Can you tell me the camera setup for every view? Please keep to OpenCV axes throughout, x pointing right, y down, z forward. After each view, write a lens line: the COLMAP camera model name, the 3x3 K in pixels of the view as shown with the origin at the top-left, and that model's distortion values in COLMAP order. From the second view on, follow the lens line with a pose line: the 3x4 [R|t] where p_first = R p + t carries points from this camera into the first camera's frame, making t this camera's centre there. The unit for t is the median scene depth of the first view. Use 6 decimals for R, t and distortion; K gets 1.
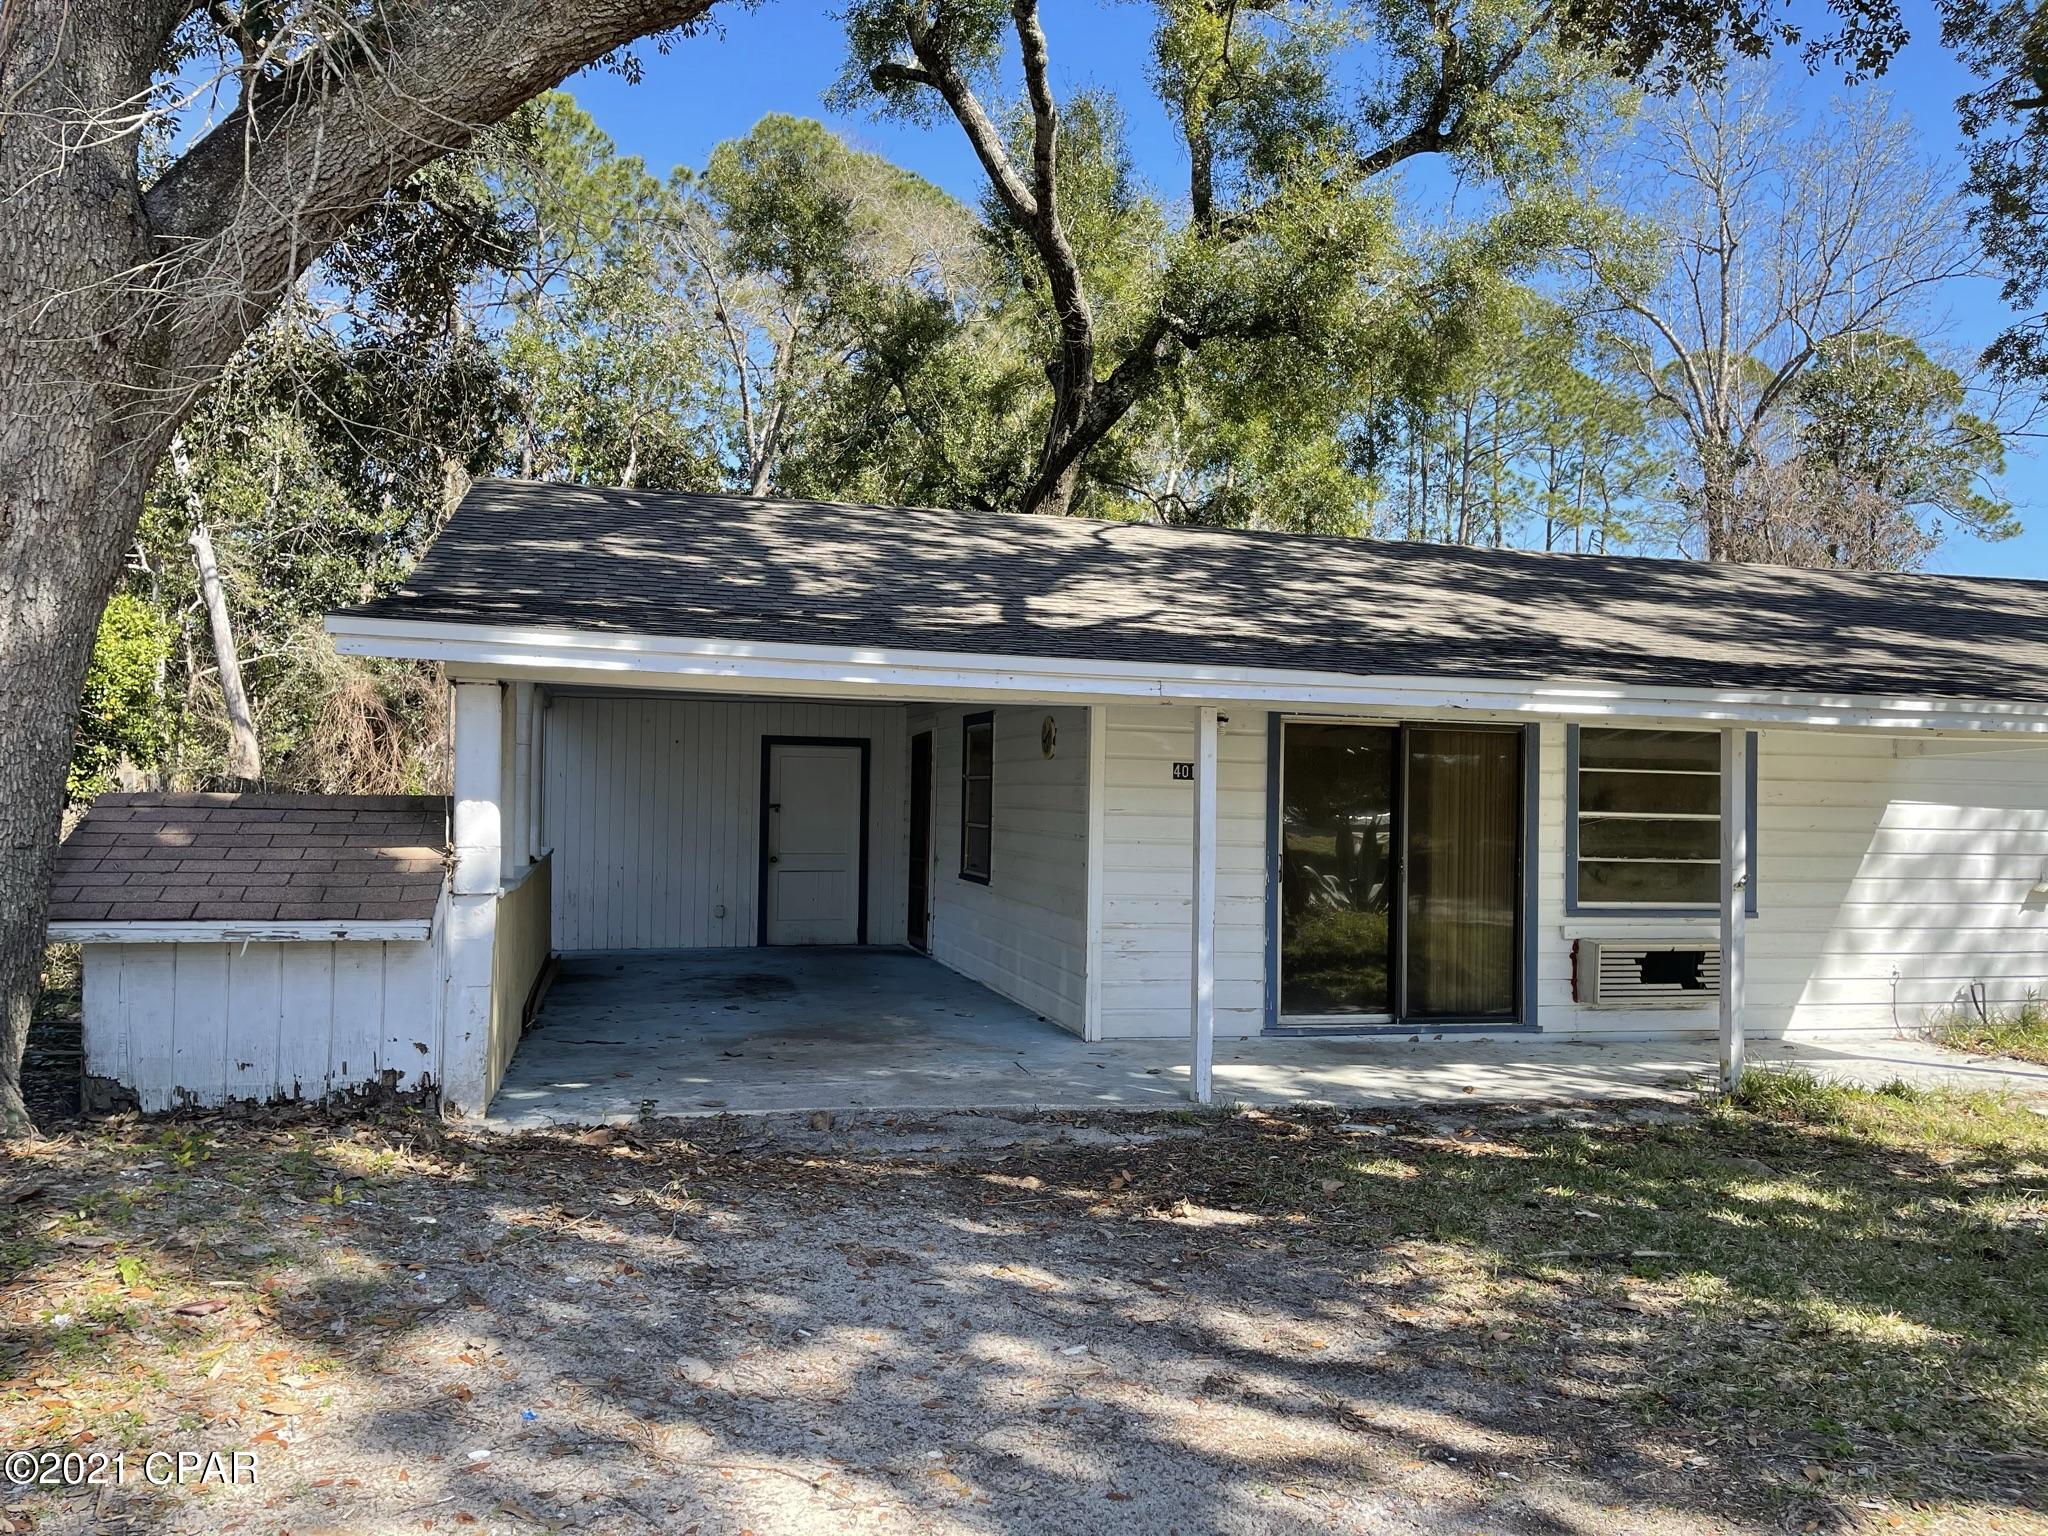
lens RADIAL K [[1551.5, 0, 1024.0], [0, 1551.5, 768.0], [0, 0, 1]] dist [0.002772, 0.000025]
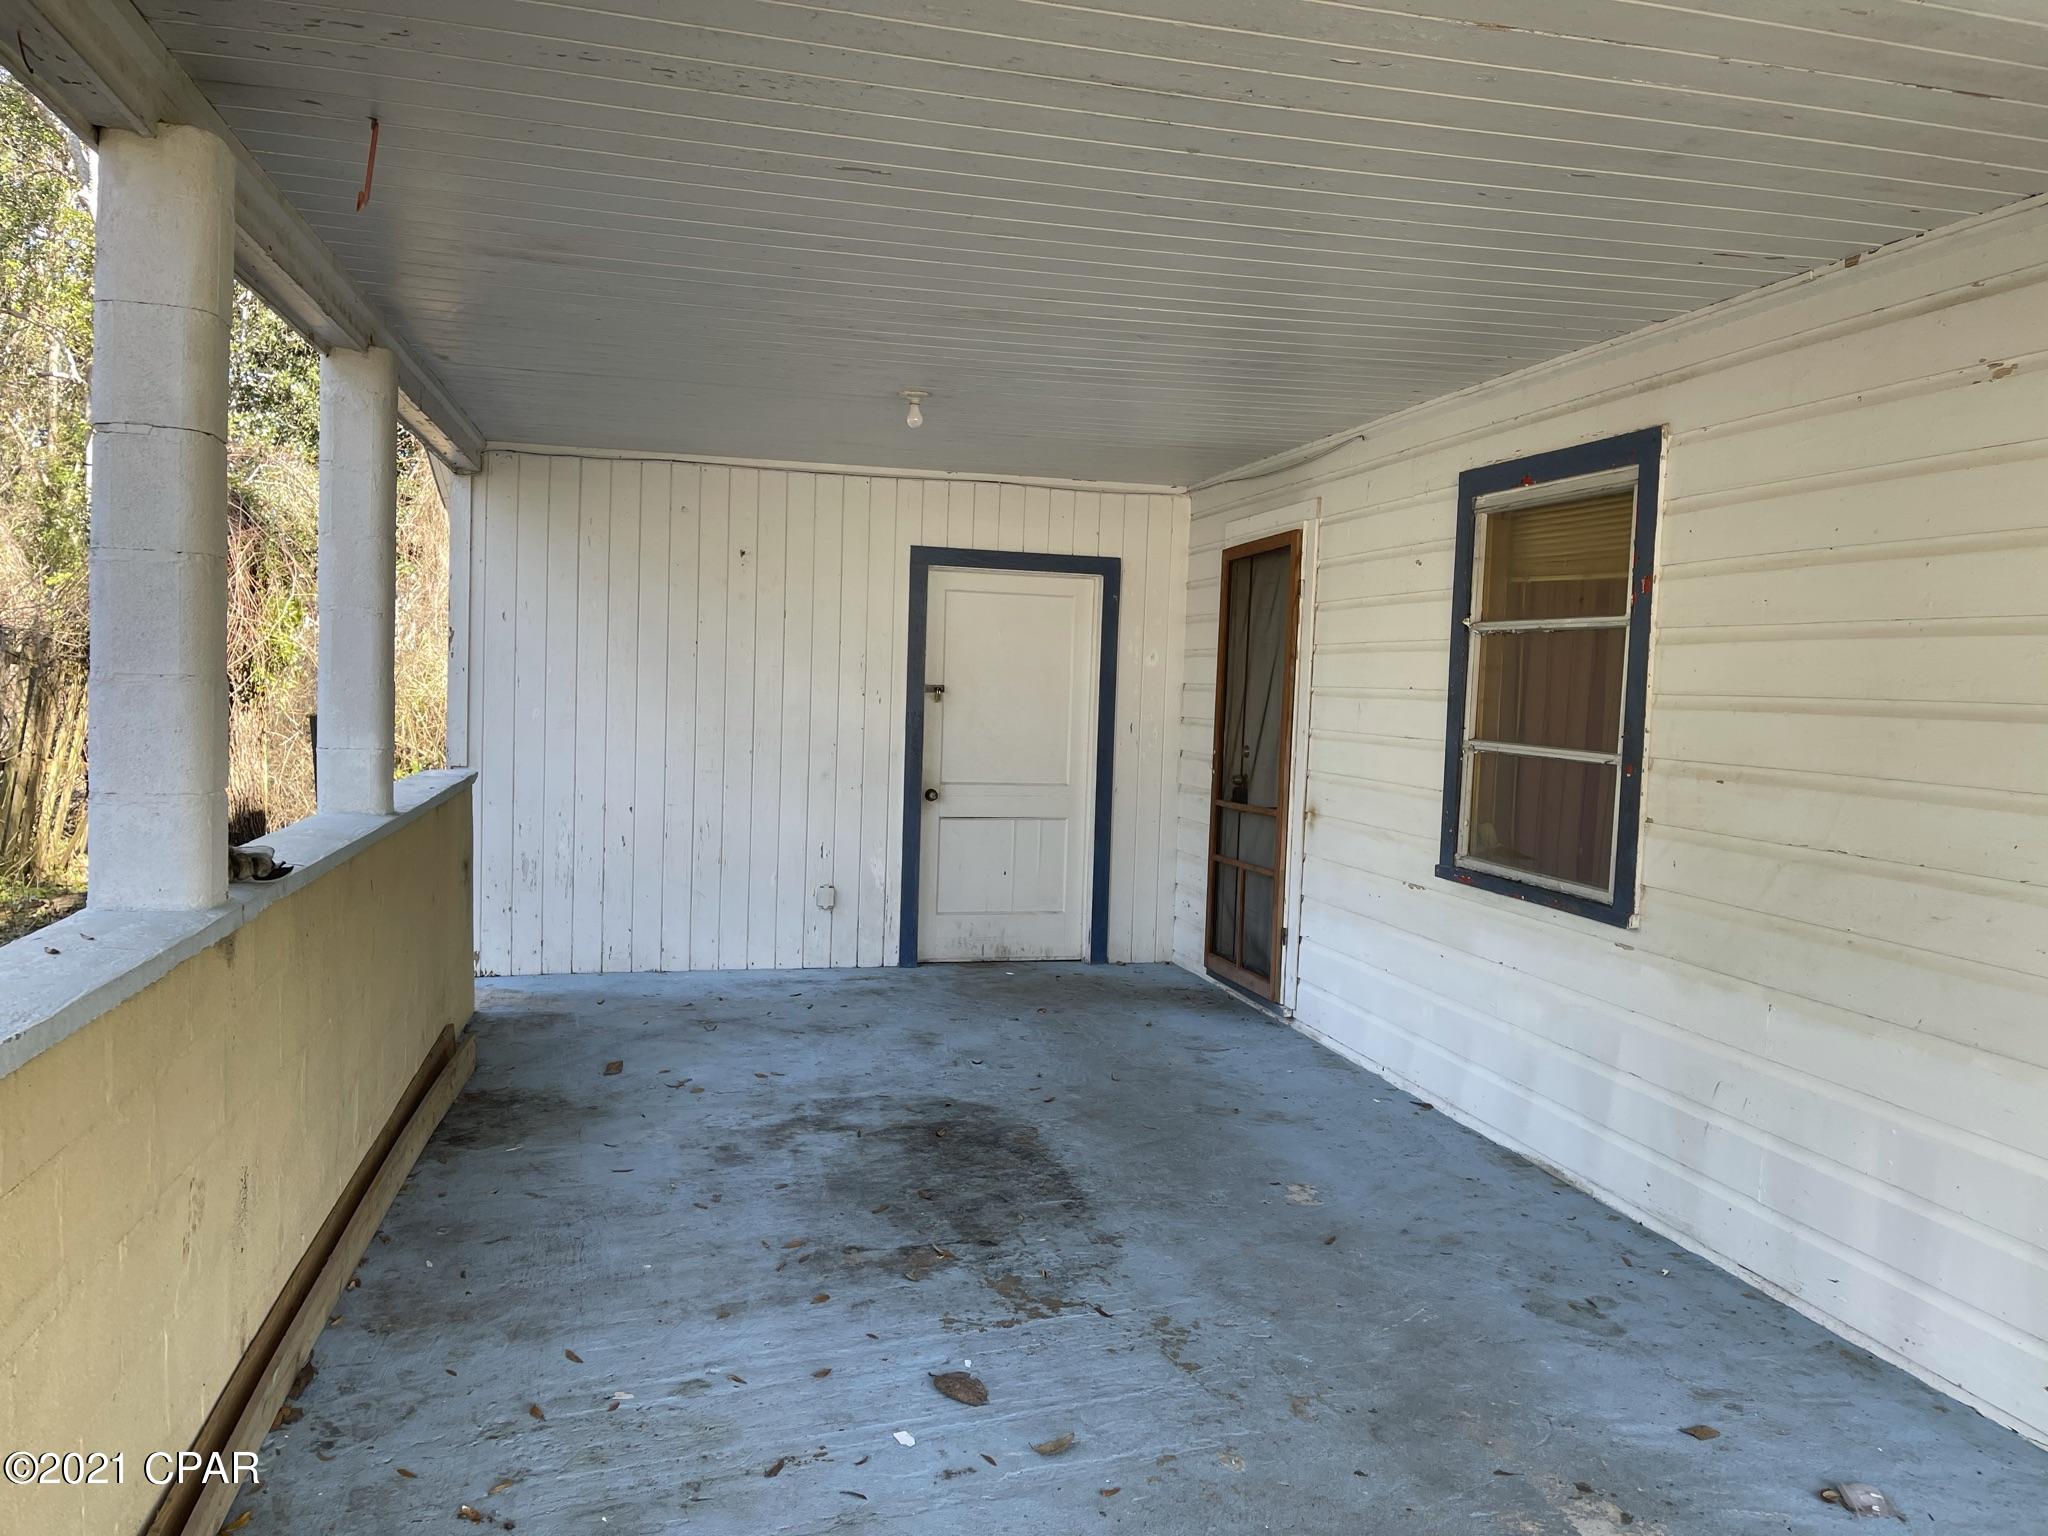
lens RADIAL K [[1551.5, 0, 1024.0], [0, 1551.5, 768.0], [0, 0, 1]] dist [0.002772, 0.000025]
pose [[0.999392, 0.020518, -0.028198, -0.117442], [-0.018338, 0.996977, 0.075504, 0.011603], [0.029662, -0.074941, 0.996747, 0.498608]]
